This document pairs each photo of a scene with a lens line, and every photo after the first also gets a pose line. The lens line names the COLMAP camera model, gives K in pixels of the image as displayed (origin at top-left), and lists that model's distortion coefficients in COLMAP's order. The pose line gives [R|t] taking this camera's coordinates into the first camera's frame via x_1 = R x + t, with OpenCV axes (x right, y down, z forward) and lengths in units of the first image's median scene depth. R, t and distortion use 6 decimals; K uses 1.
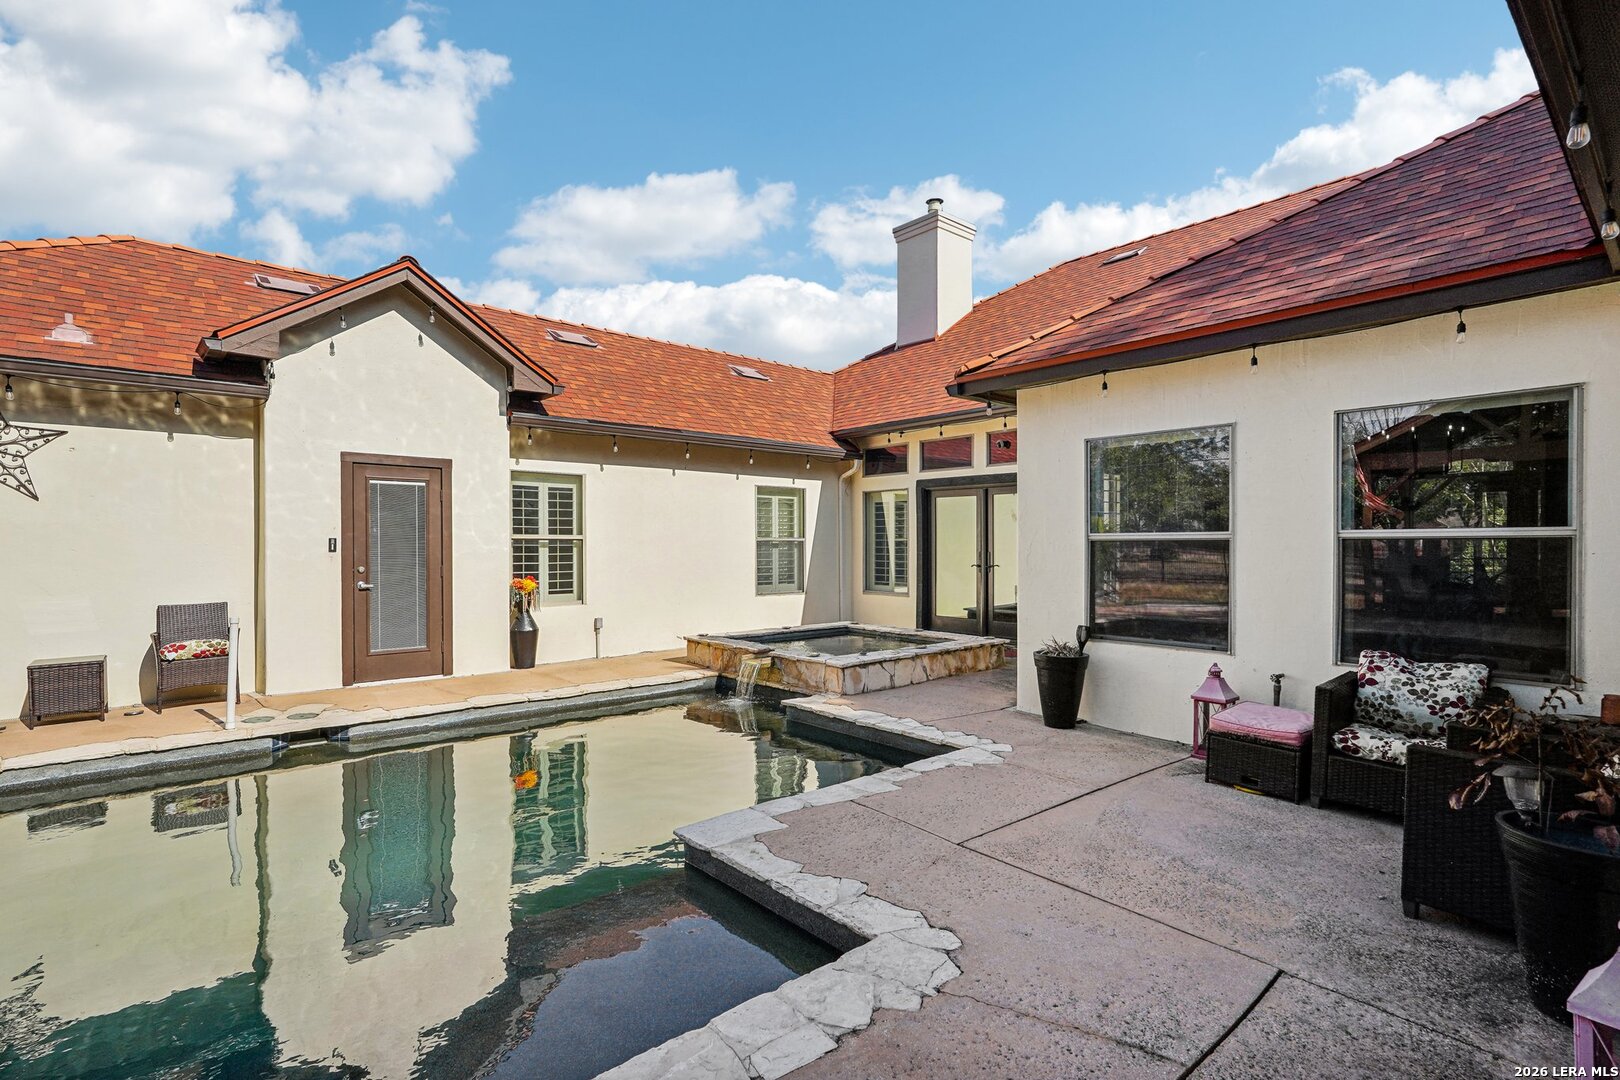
lens RADIAL K [[791.5, 0, 810.0], [0, 791.5, 540.0], [0, 0, 1]] dist [0.001700, 0.000479]
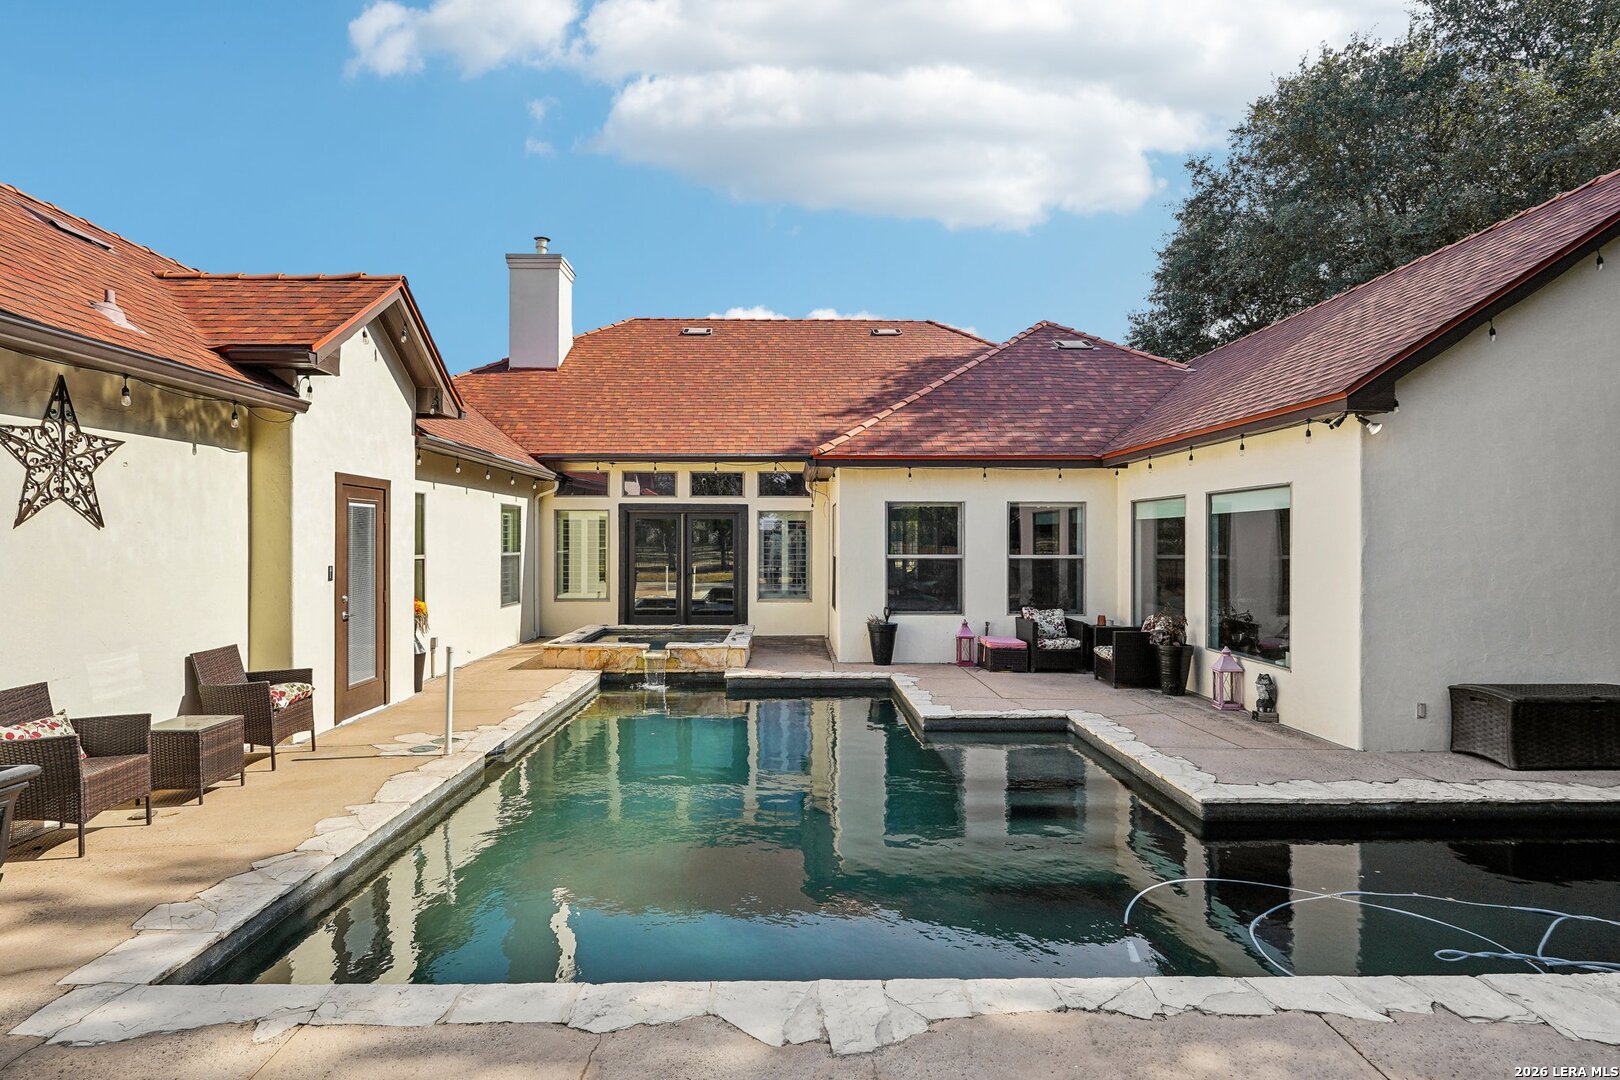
lens RADIAL K [[839.4, 0, 810.0], [0, 839.4, 540.0], [0, 0, 1]] dist [0.021127, 0.000024]
pose [[0.645890, 0.000926, 0.763430, -0.675614], [-0.003563, 0.999992, 0.001802, -0.024722], [-0.763422, -0.003884, 0.645888, -0.042887]]
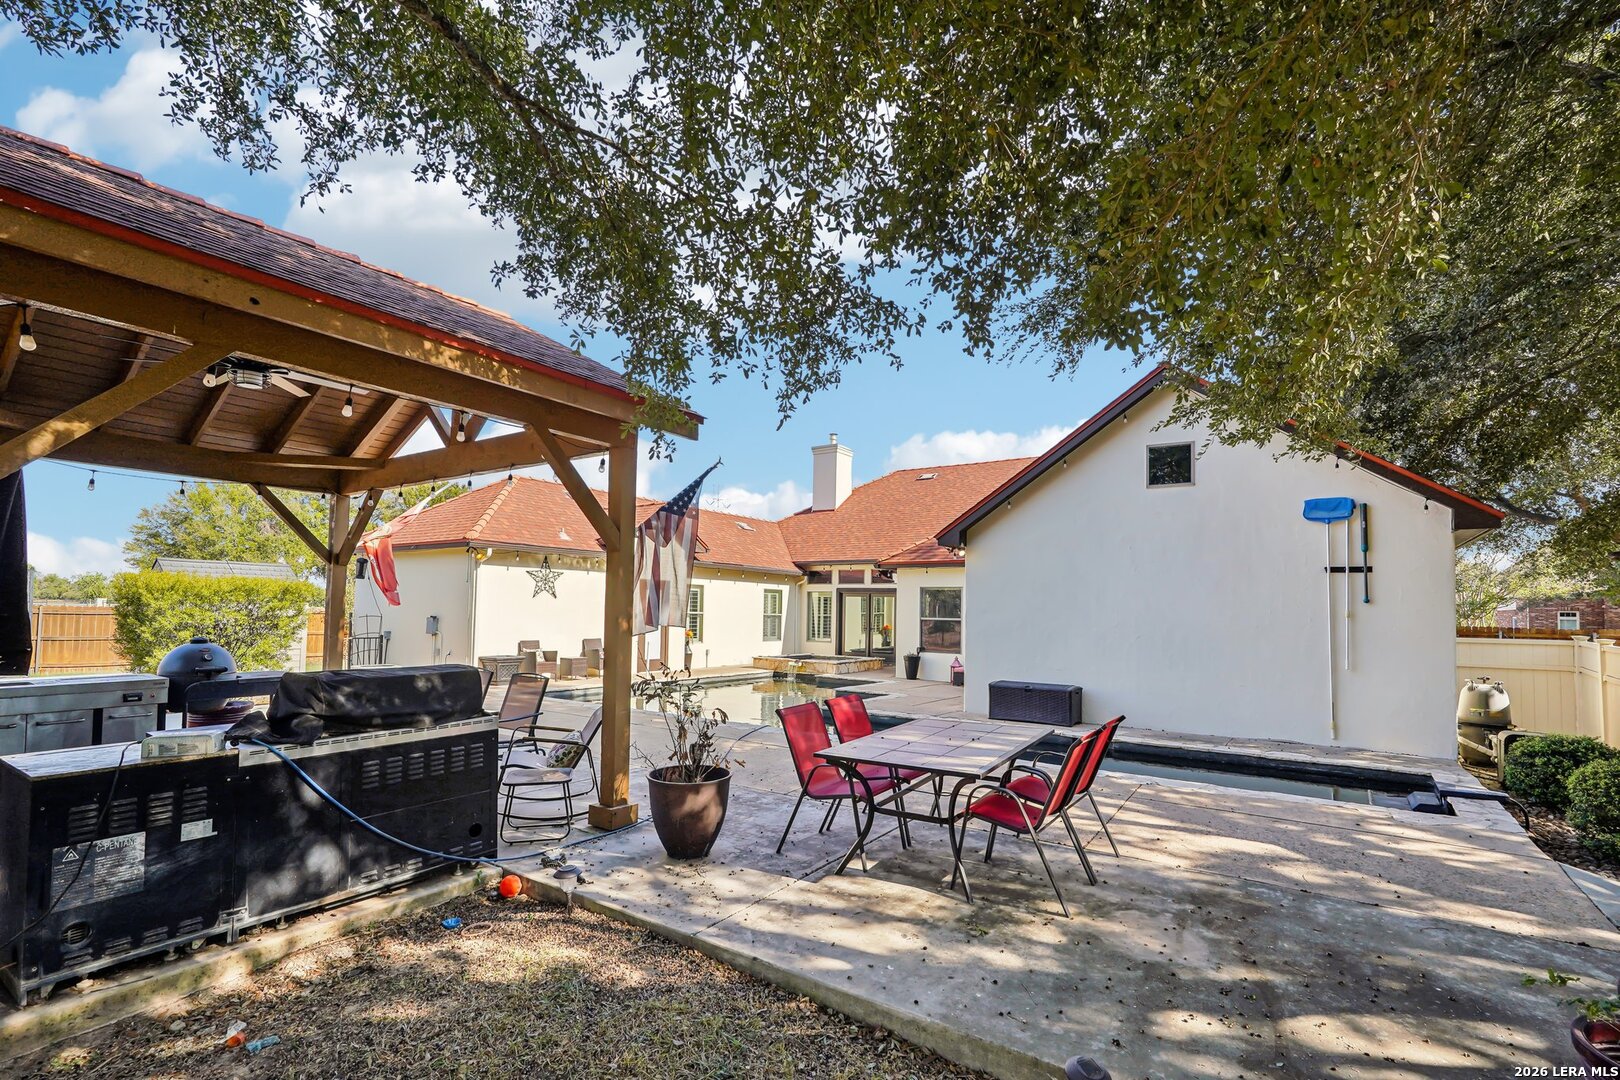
lens RADIAL K [[747.6, 0, 808.8], [0, 747.6, 583.3], [0, 0, 1]] dist [-0.000089, -0.000006]
pose [[0.971260, 0.028569, 0.236300, -0.431013], [-0.021260, 0.999215, -0.033422, -0.020062], [-0.237069, 0.027438, 0.971105, -0.976265]]
